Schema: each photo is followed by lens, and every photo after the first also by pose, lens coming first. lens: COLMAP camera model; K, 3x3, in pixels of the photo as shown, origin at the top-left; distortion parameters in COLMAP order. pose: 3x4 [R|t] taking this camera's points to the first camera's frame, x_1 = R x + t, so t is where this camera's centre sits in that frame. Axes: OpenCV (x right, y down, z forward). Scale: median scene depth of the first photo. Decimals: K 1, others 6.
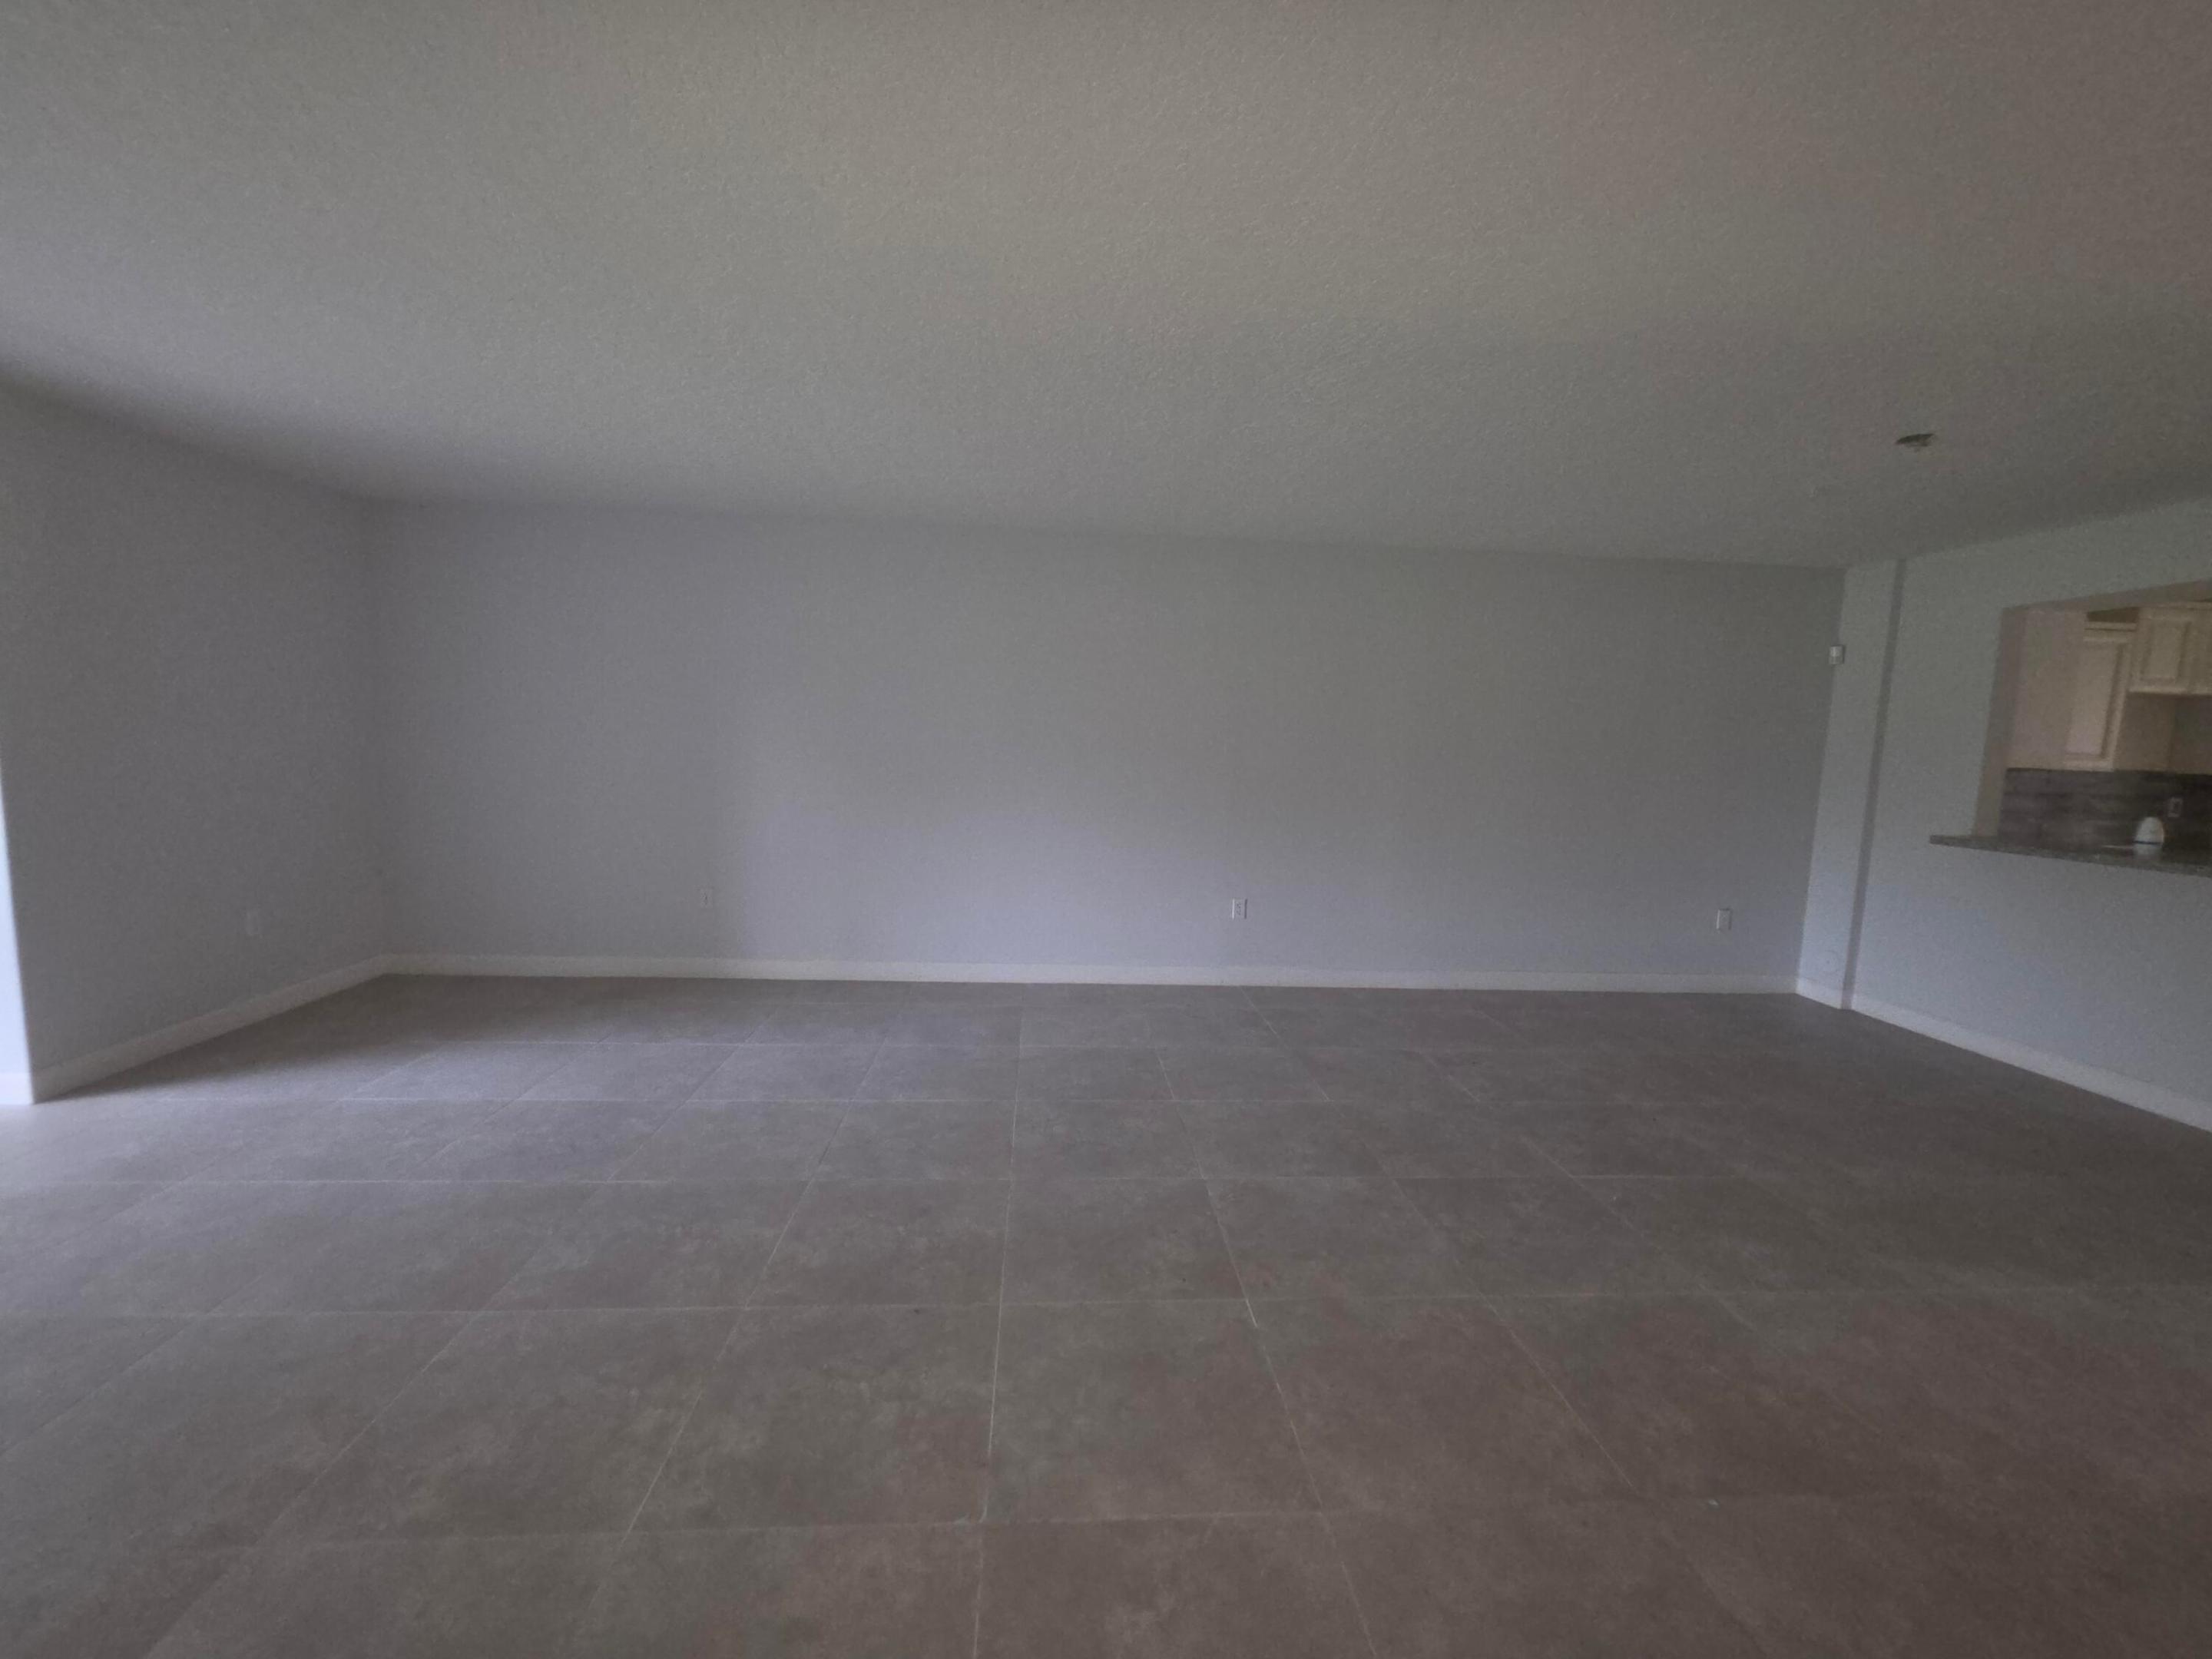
lens RADIAL K [[887.0, 0, 1104.6], [0, 887.0, 834.6], [0, 0, 1]] dist [-0.005471, 0.000088]
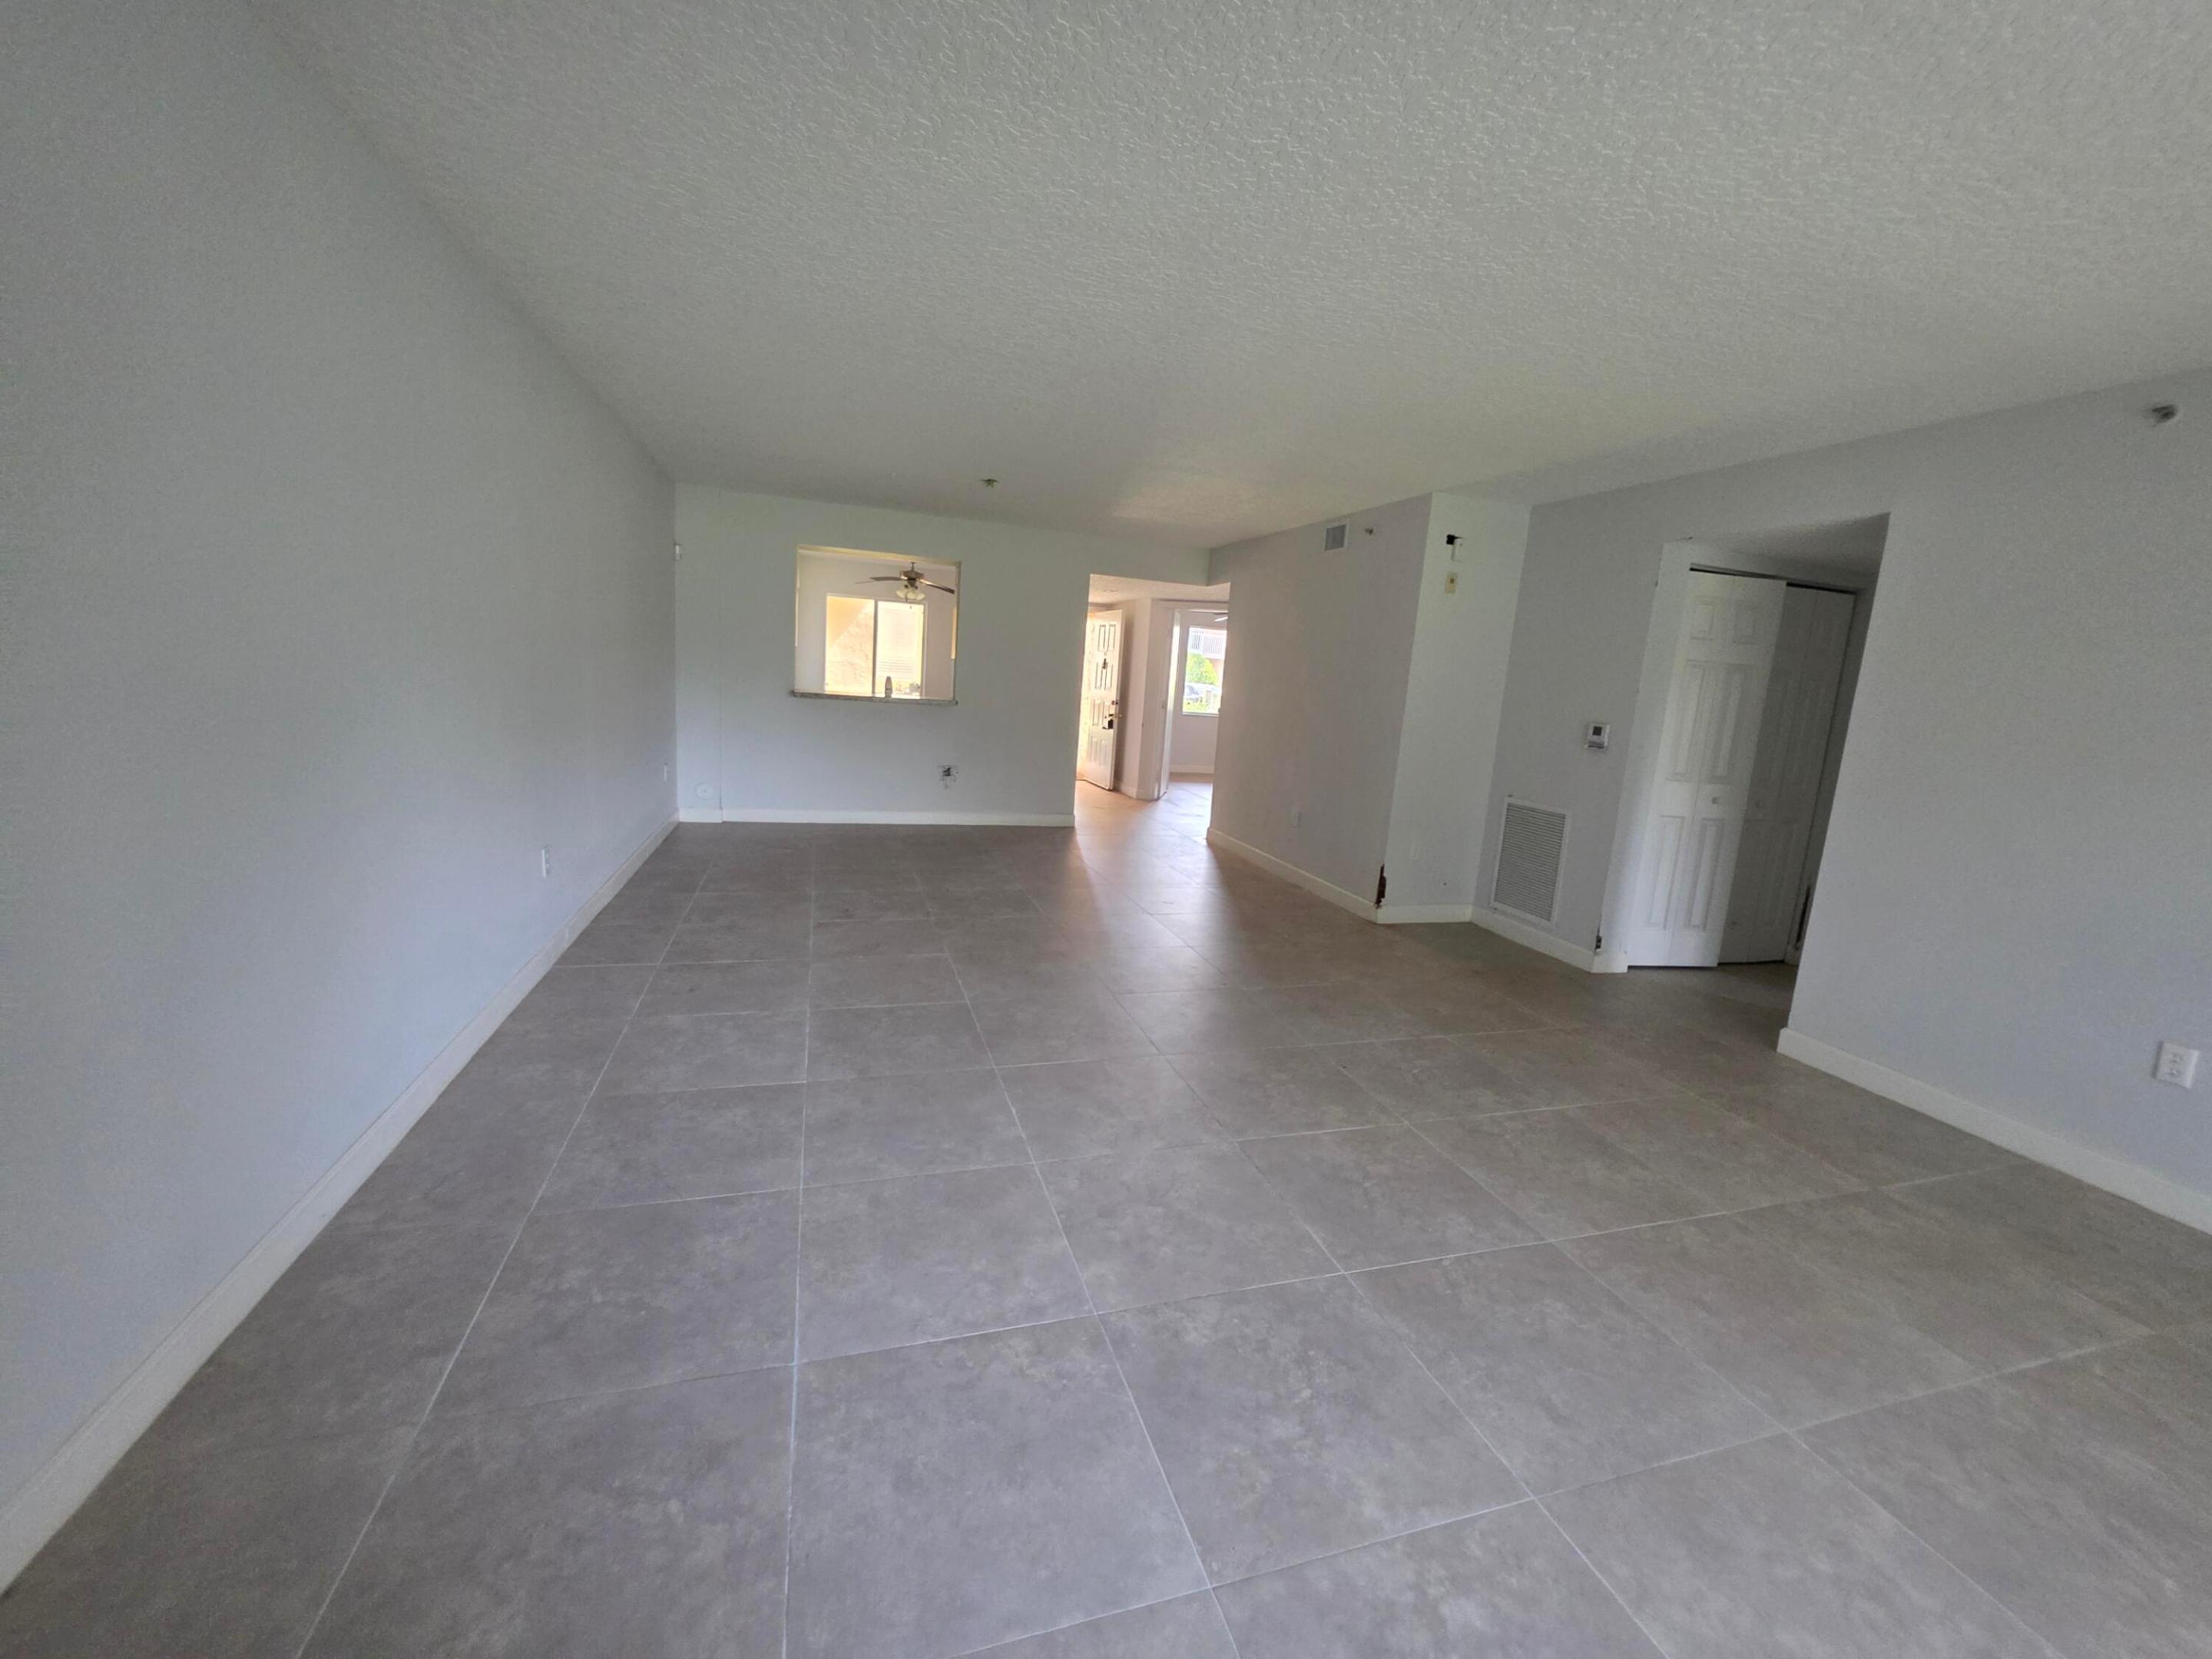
lens RADIAL K [[899.8, 0, 1103.9], [0, 899.8, 831.6], [0, 0, 1]] dist [-0.002389, 0.000672]
pose [[-0.226640, -0.219123, 0.949010, -0.974367], [0.028062, 0.972490, 0.231246, -0.146497], [-0.973574, 0.079041, -0.214256, 1.106849]]
